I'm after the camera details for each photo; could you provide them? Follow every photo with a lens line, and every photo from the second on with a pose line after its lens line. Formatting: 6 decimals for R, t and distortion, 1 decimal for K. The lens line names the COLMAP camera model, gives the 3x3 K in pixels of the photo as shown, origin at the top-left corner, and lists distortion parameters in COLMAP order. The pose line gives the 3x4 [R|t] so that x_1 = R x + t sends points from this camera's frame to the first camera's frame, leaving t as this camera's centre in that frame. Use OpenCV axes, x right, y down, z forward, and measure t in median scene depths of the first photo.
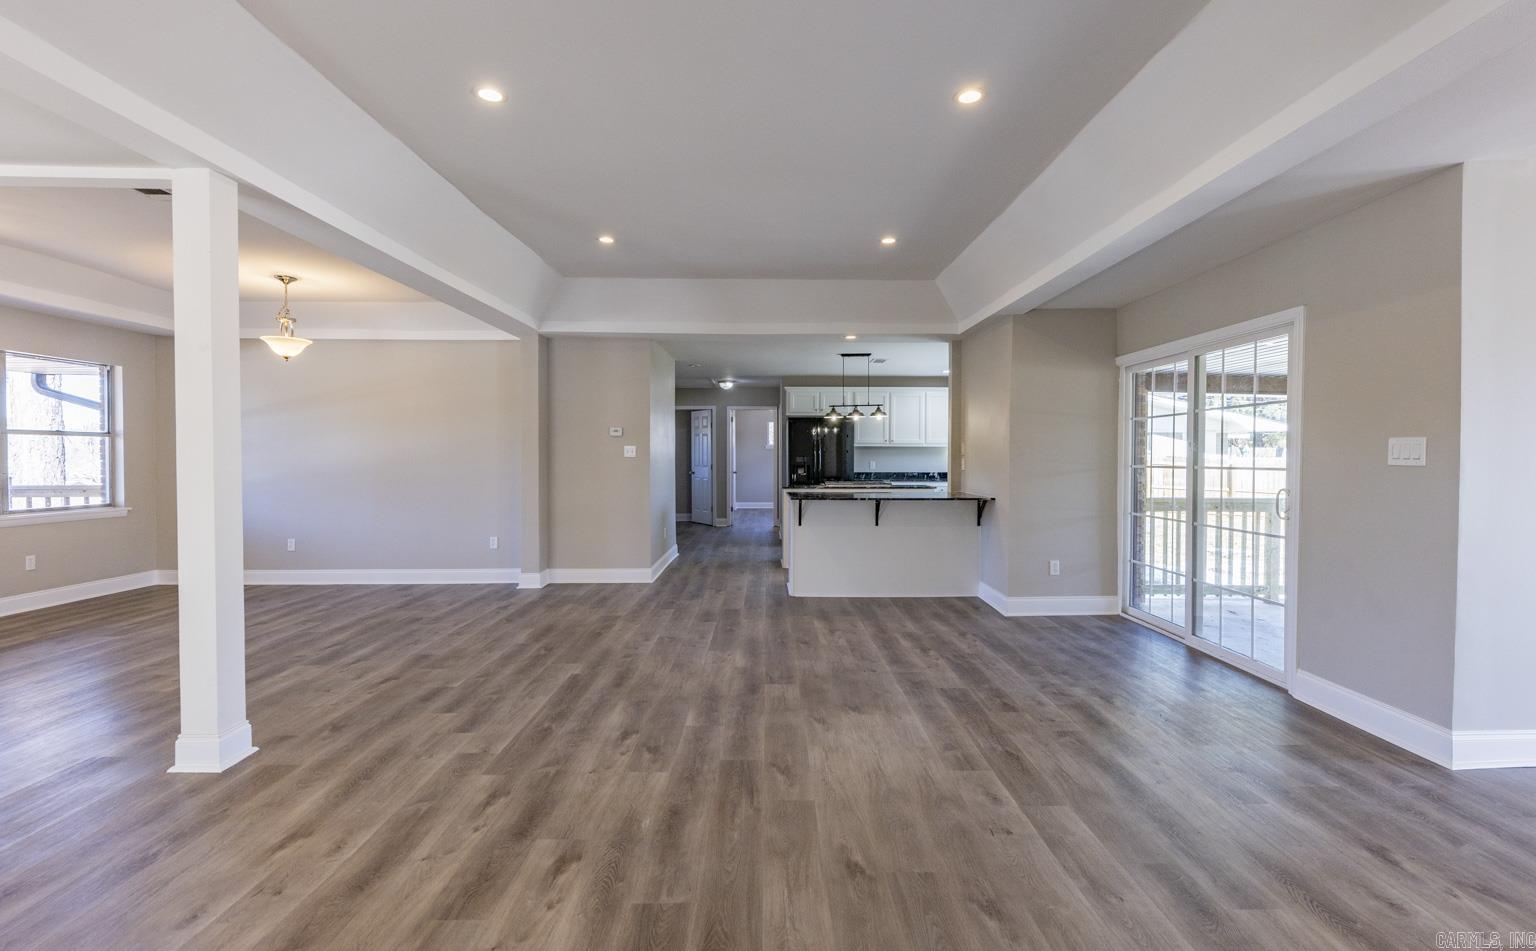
lens RADIAL K [[679.2, 0, 779.2], [0, 679.2, 468.4], [0, 0, 1]] dist [-0.003532, -0.000992]
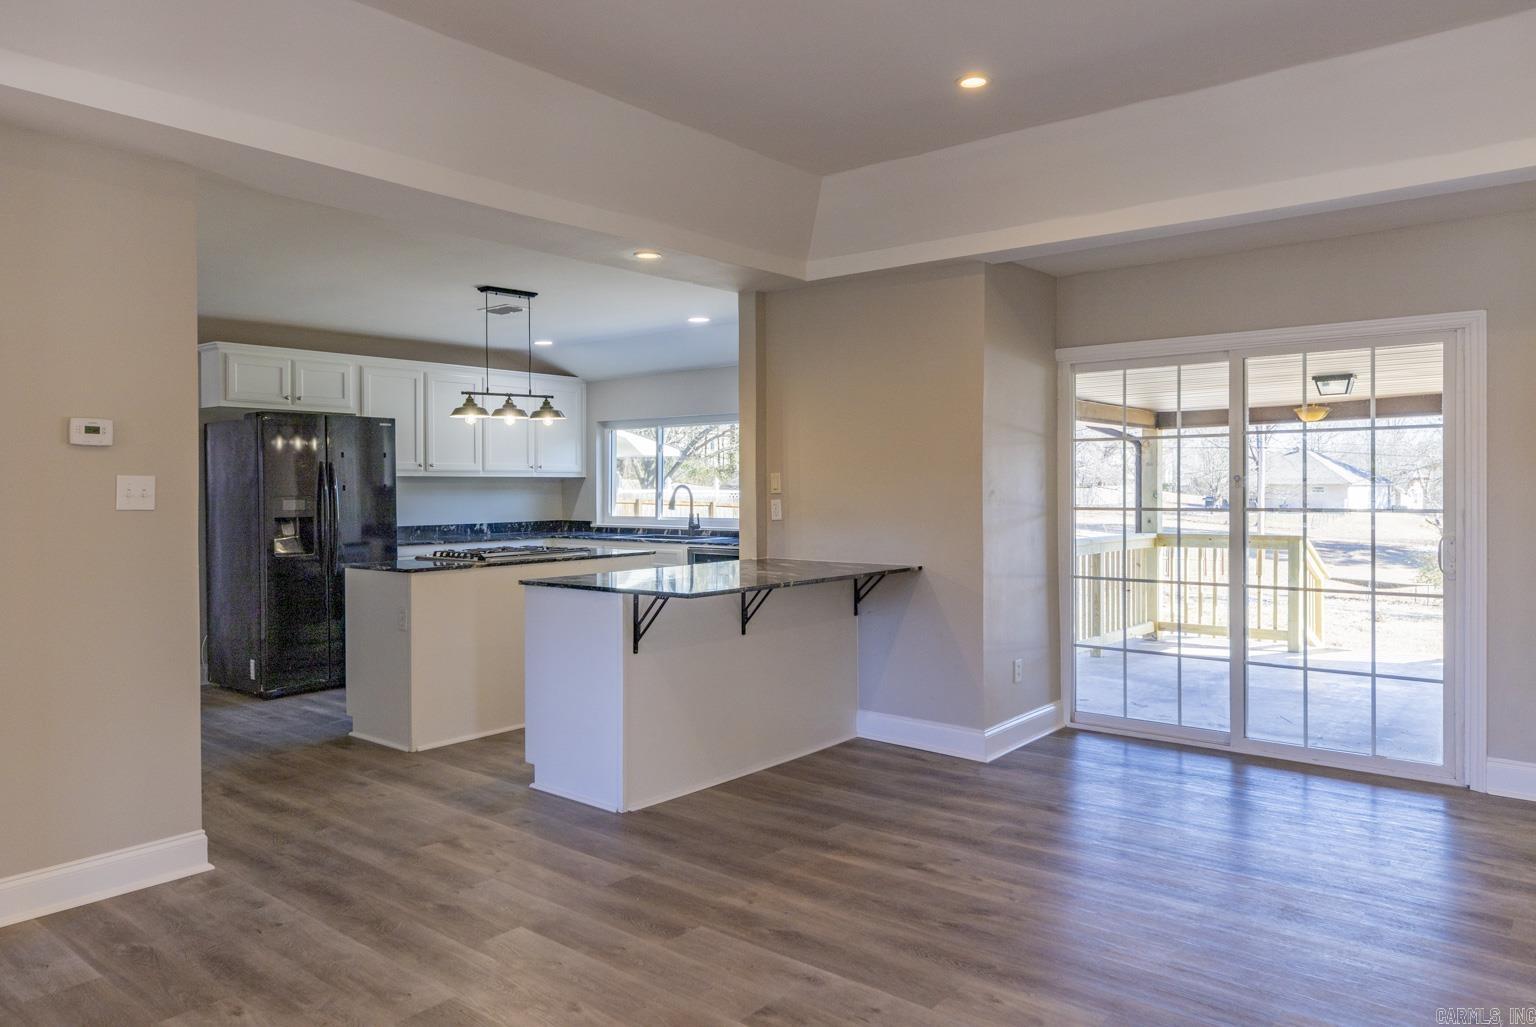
lens RADIAL K [[1036.2, 0, 730.2], [0, 1036.2, 497.3], [0, 0, 1]] dist [0.019112, -0.013922]
pose [[0.669636, -0.012874, 0.742578, -0.683108], [0.019656, 0.999807, -0.000392, -0.029019], [-0.742430, 0.014858, 0.669759, 0.748350]]
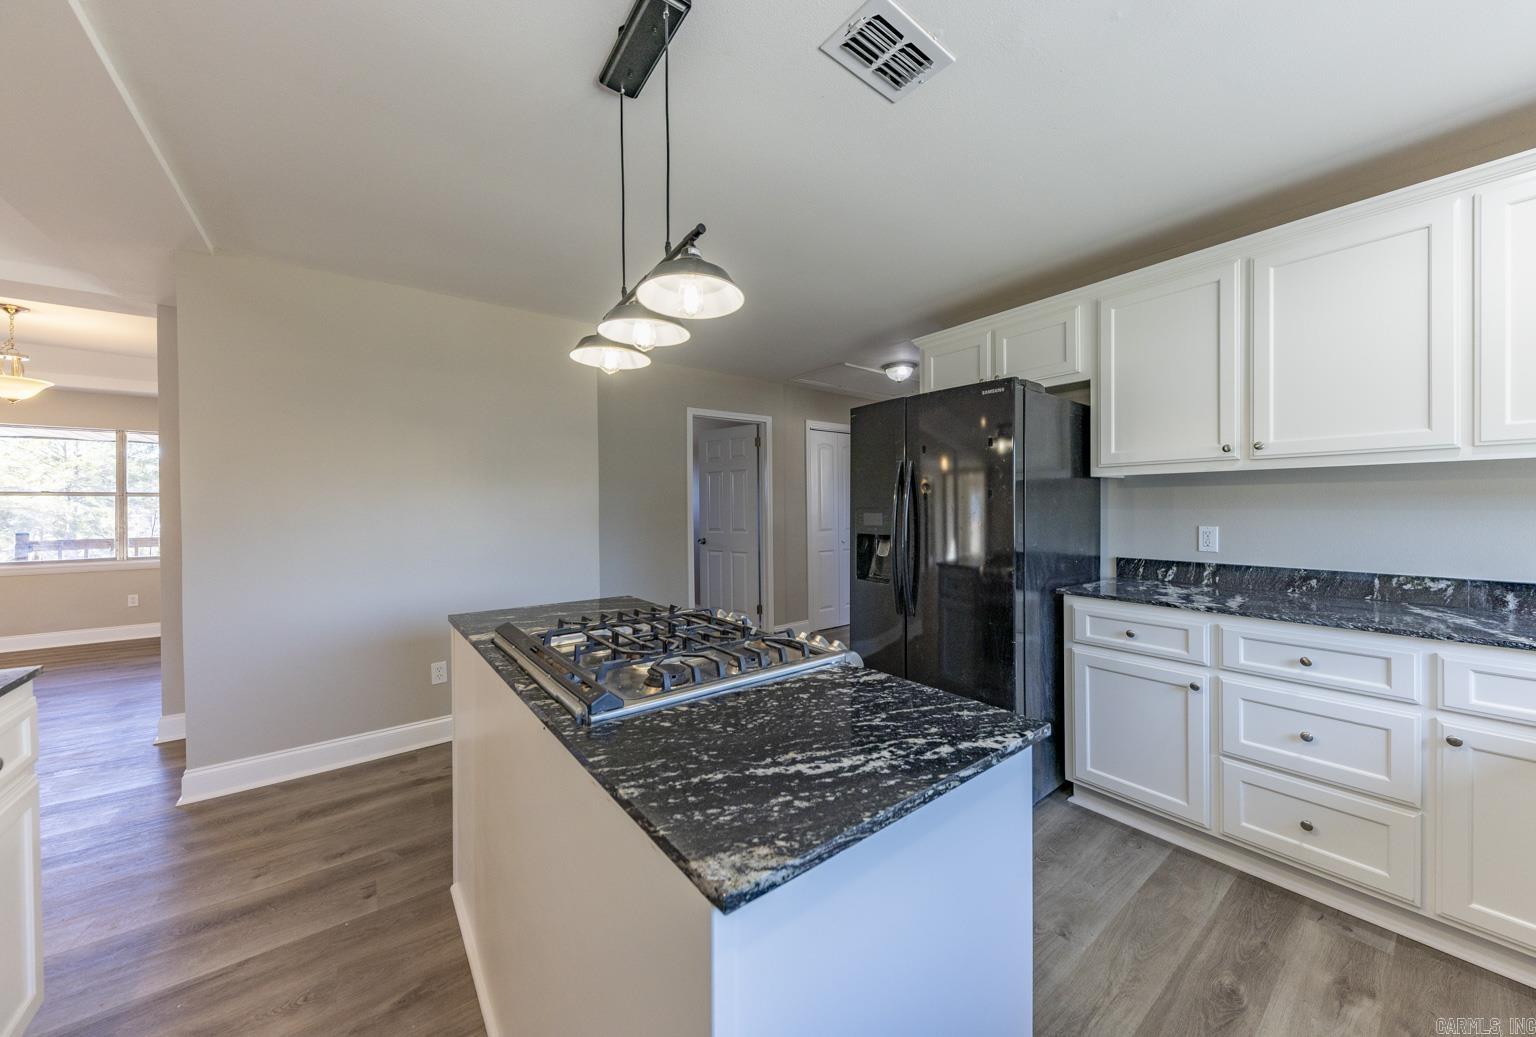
lens RADIAL K [[547.8, 0, 778.5], [0, 547.8, 510.7], [0, 0, 1]] dist [0.001078, -0.000440]
pose [[0.601516, -0.000298, -0.798861, 0.558774], [-0.006779, 0.999962, -0.005477, -0.037322], [0.798832, 0.008710, 0.601491, 1.856915]]
